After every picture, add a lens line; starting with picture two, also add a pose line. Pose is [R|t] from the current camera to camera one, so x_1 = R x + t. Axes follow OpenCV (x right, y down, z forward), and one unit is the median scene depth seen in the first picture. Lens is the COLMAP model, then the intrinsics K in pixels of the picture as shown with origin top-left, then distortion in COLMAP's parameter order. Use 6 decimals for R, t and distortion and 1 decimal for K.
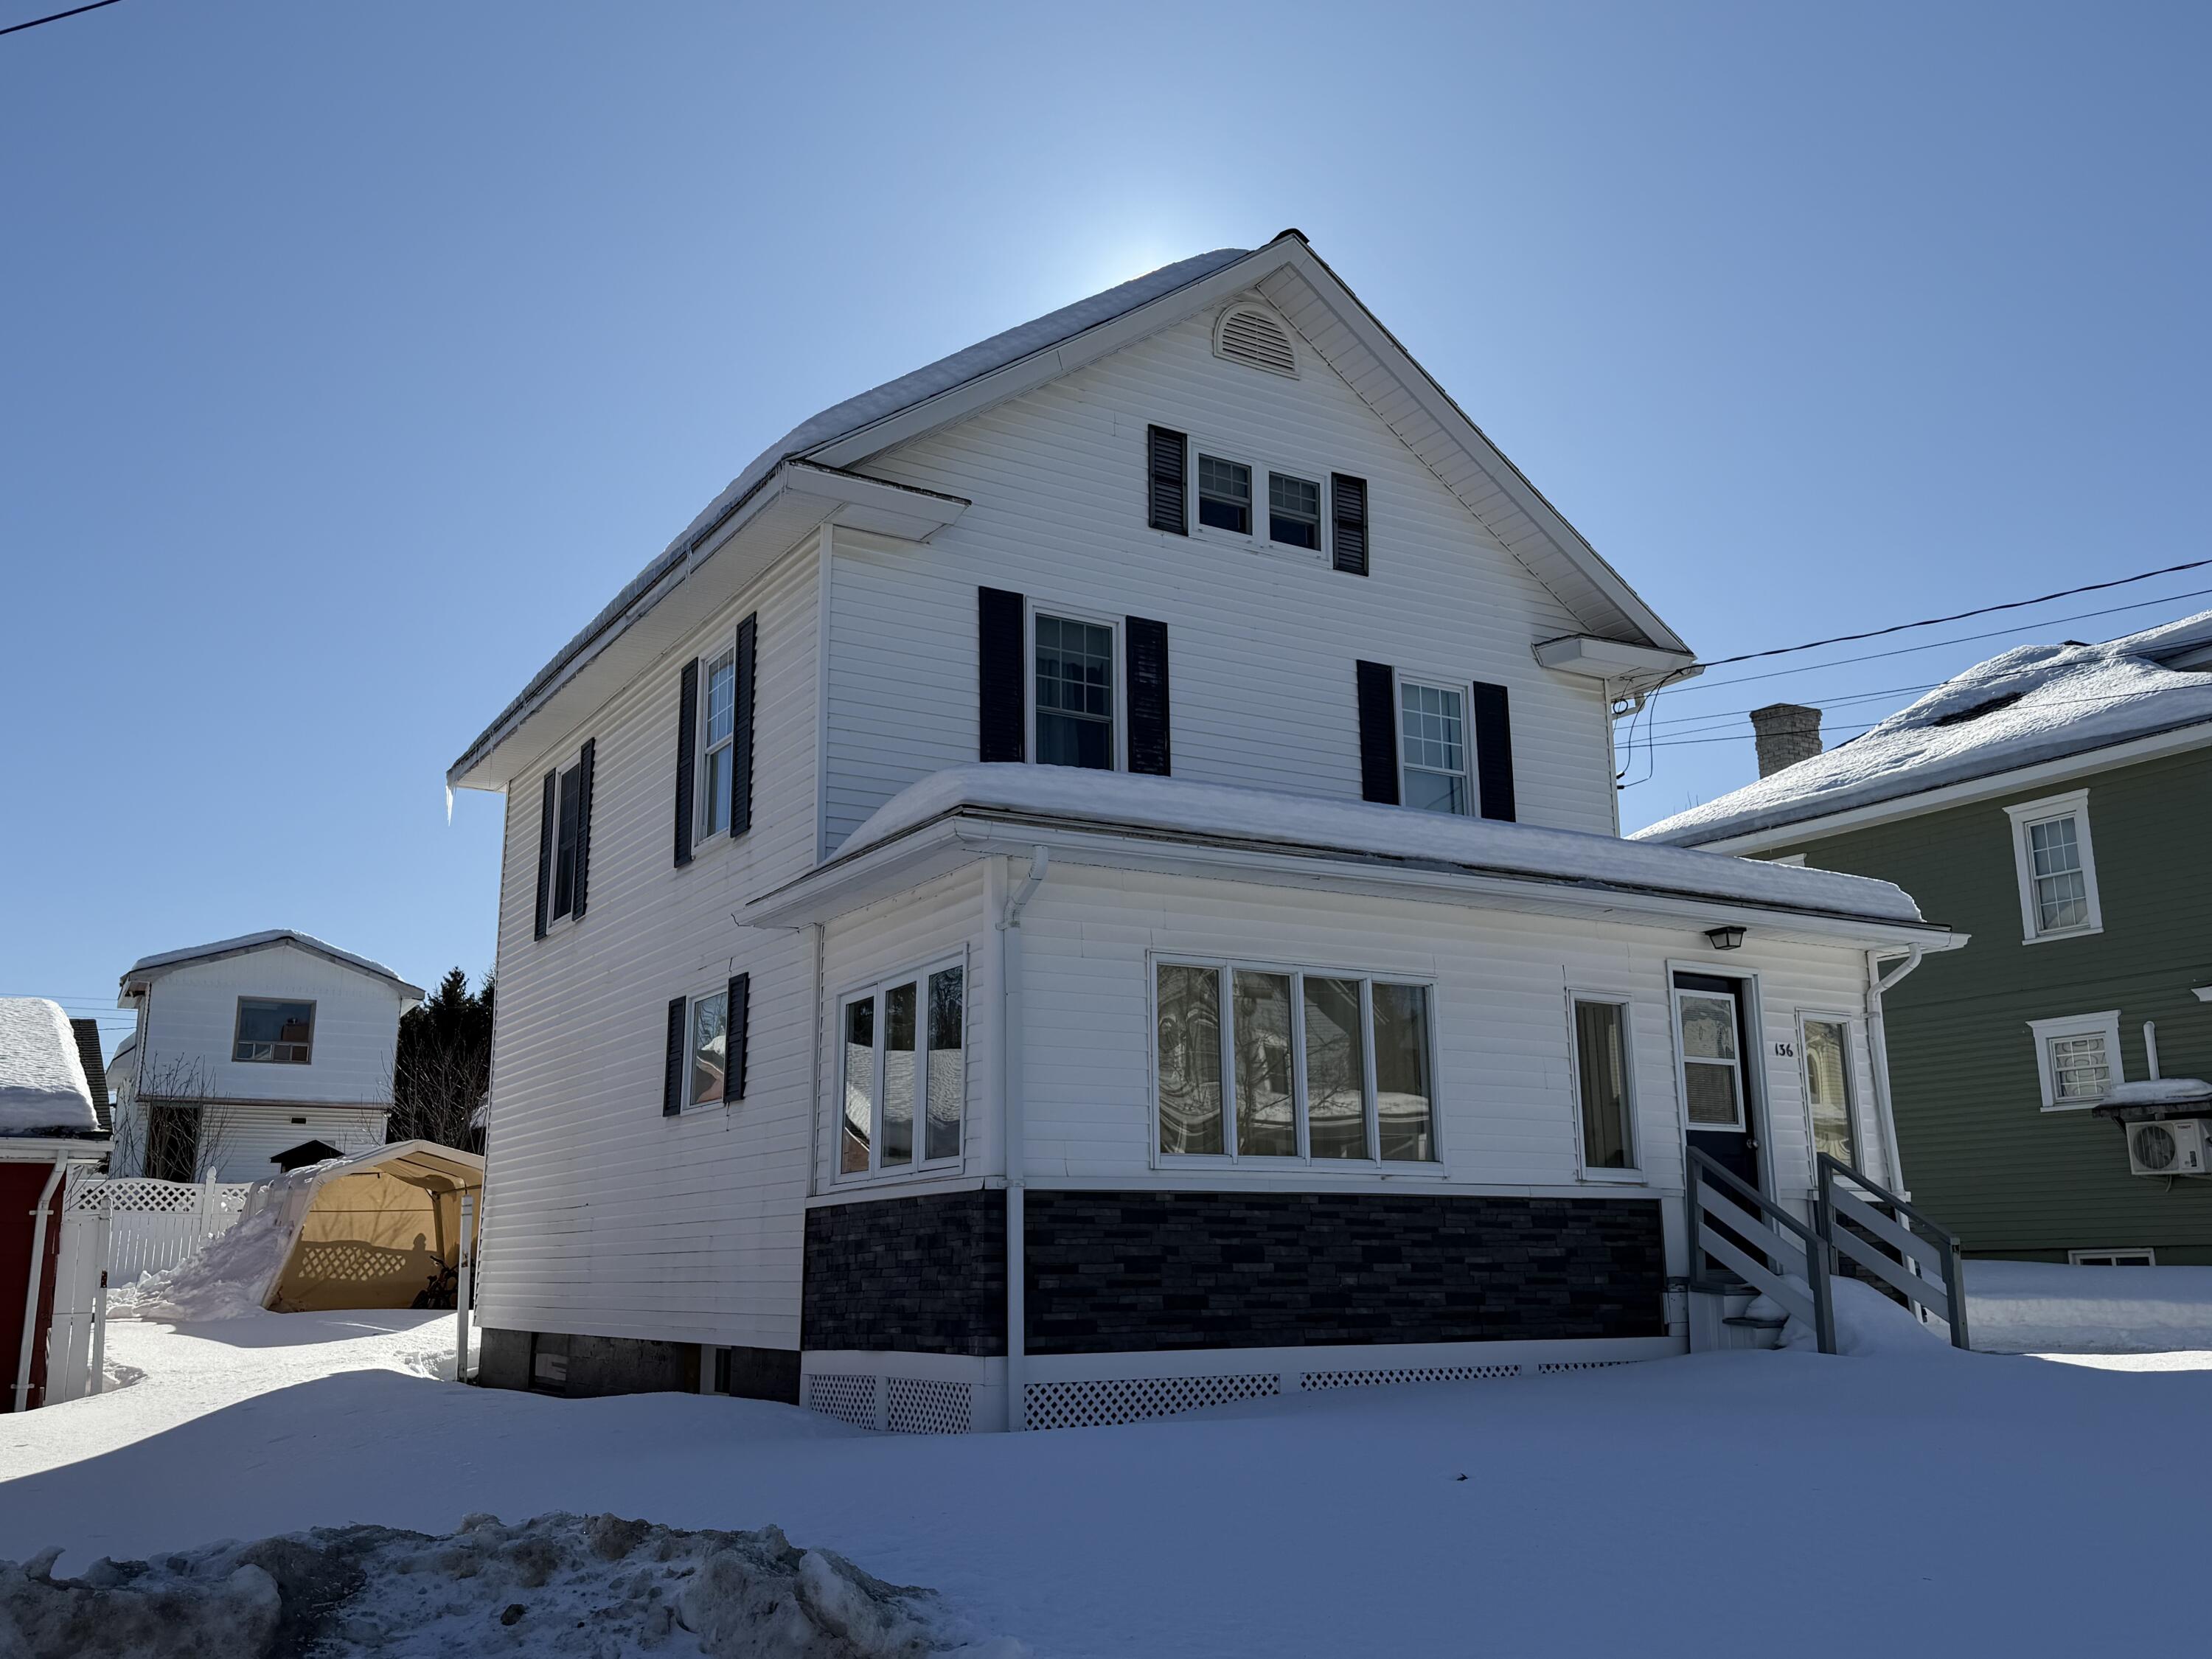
lens RADIAL K [[1892.9, 0, 1103.3], [0, 1892.9, 822.7], [0, 0, 1]] dist [0.136539, 0.003163]
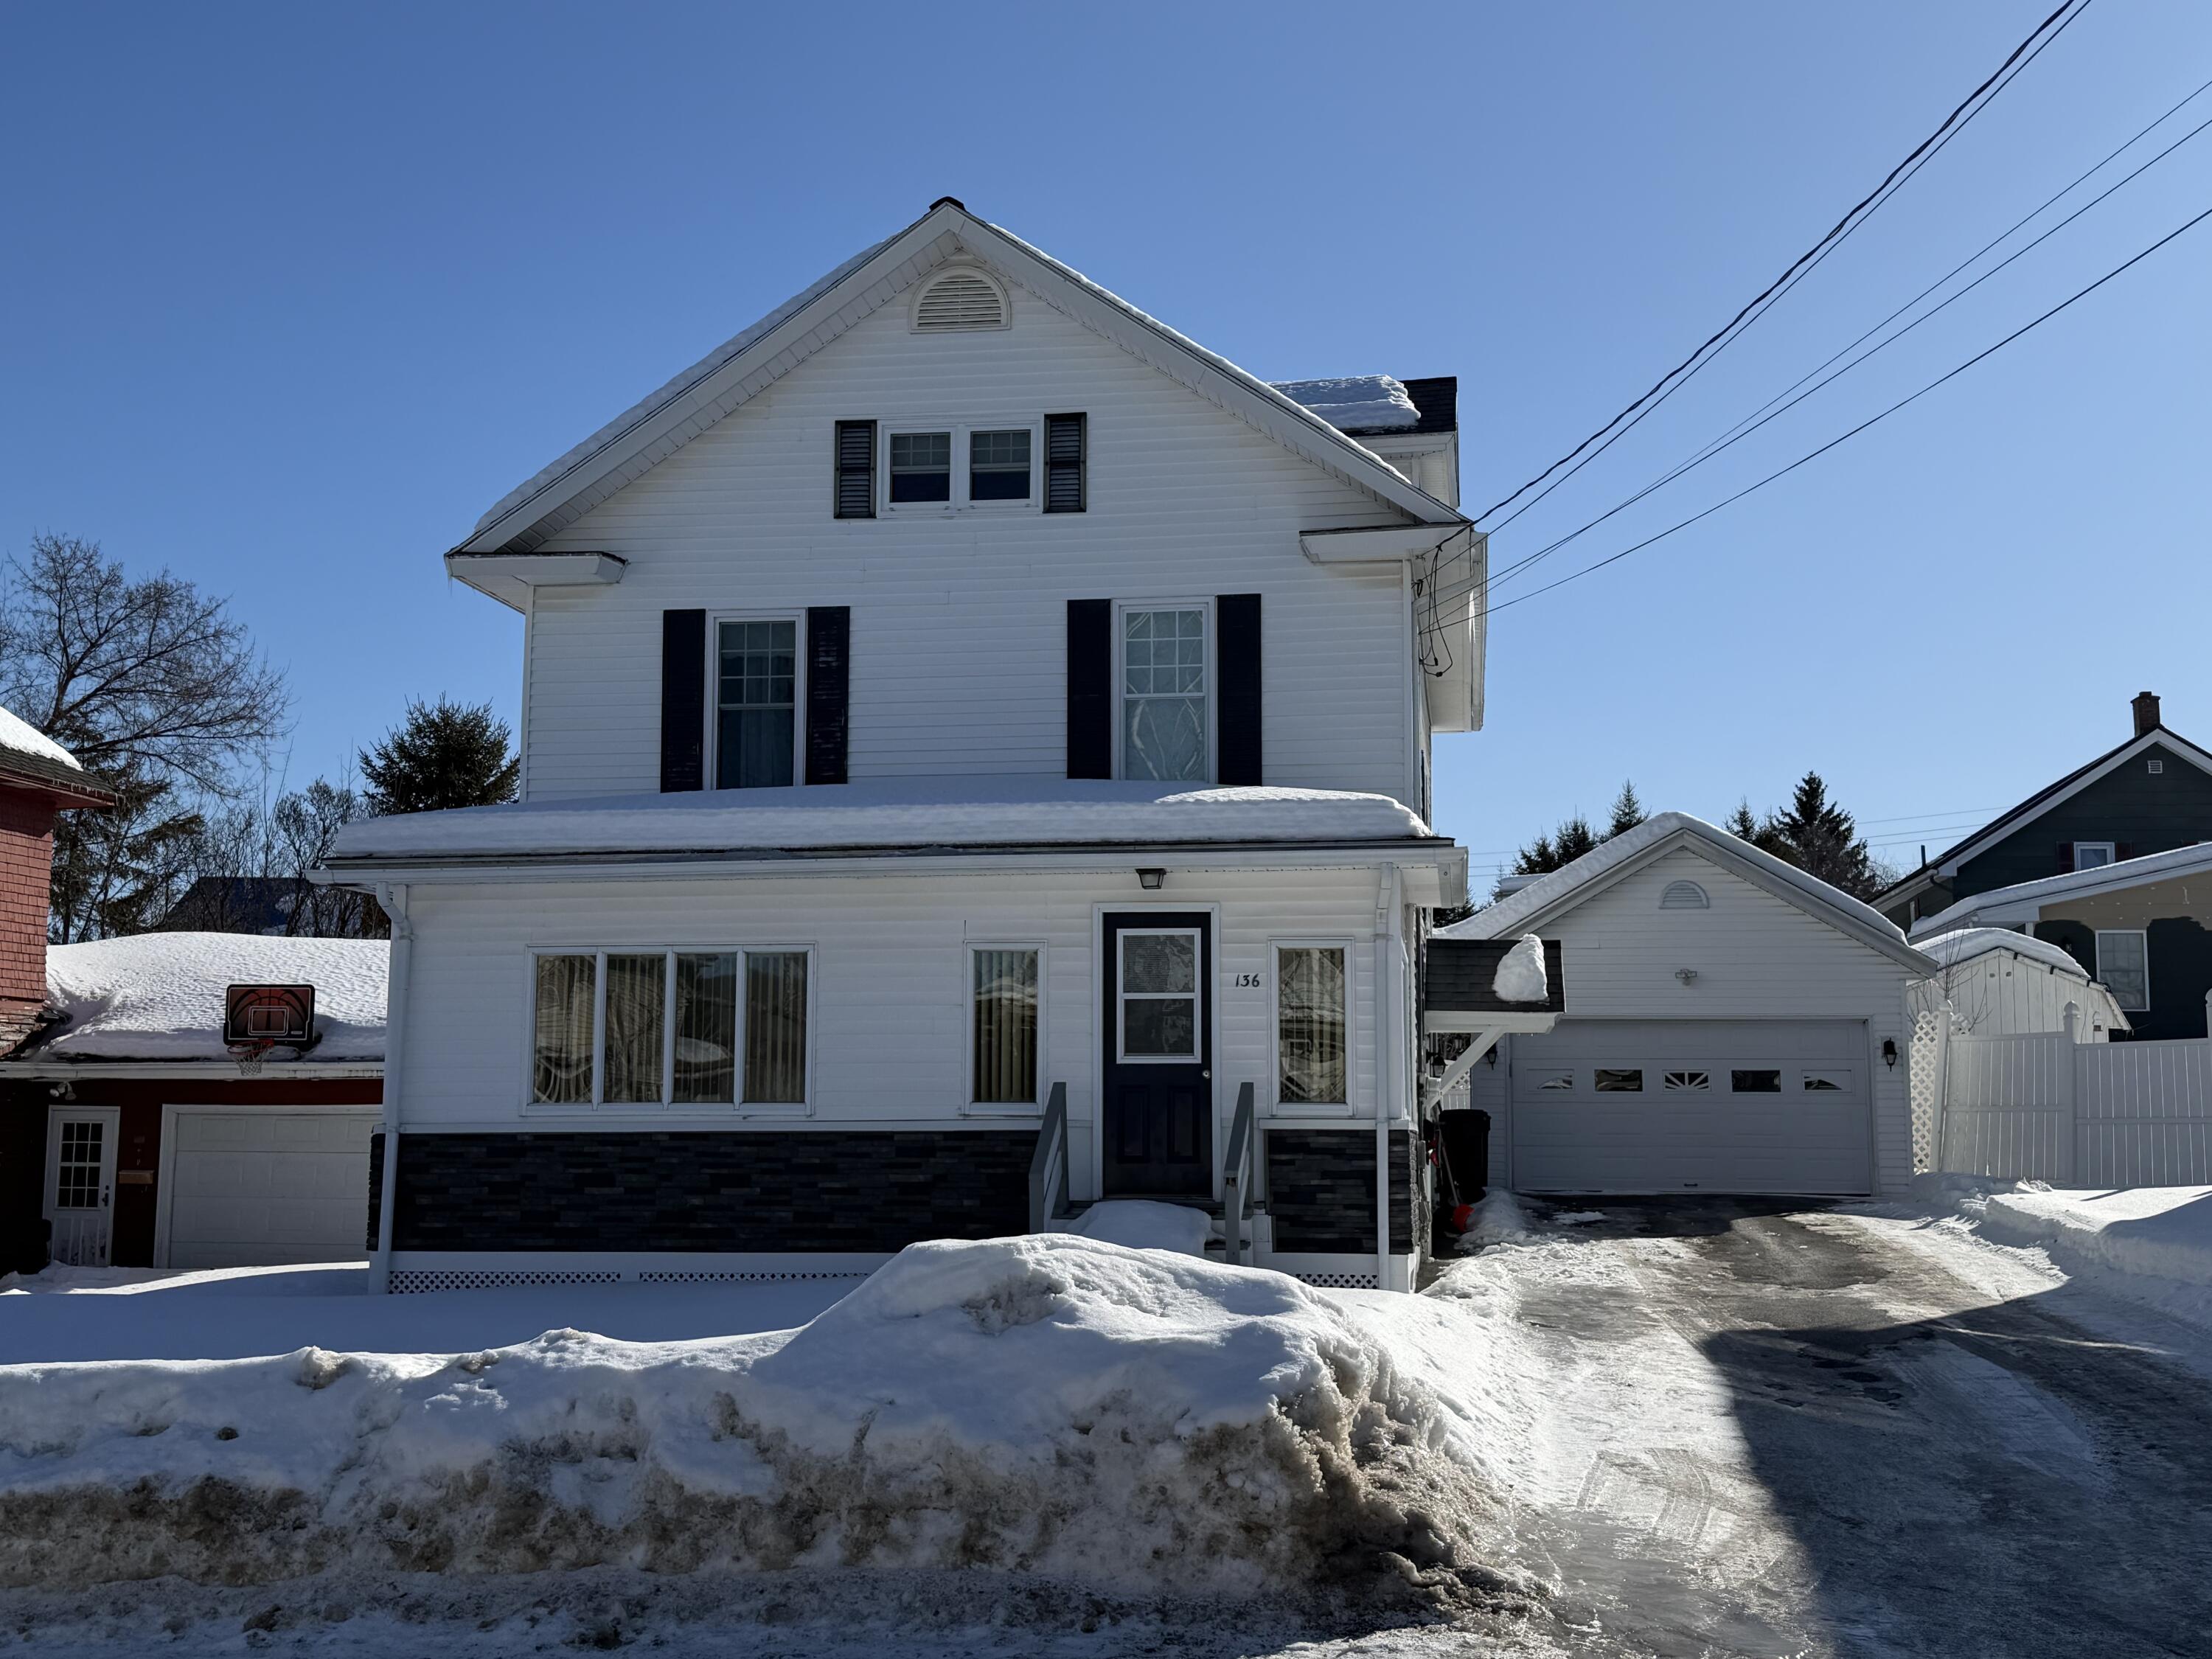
lens RADIAL K [[2515.4, 0, 1104.3], [0, 2515.4, 819.3], [0, 0, 1]] dist [0.157228, 0.000000]
pose [[0.768501, -0.067098, -0.636321, 1.259920], [0.132604, 0.989597, 0.055799, -0.053821], [0.625957, -0.127260, 0.769404, -0.050588]]
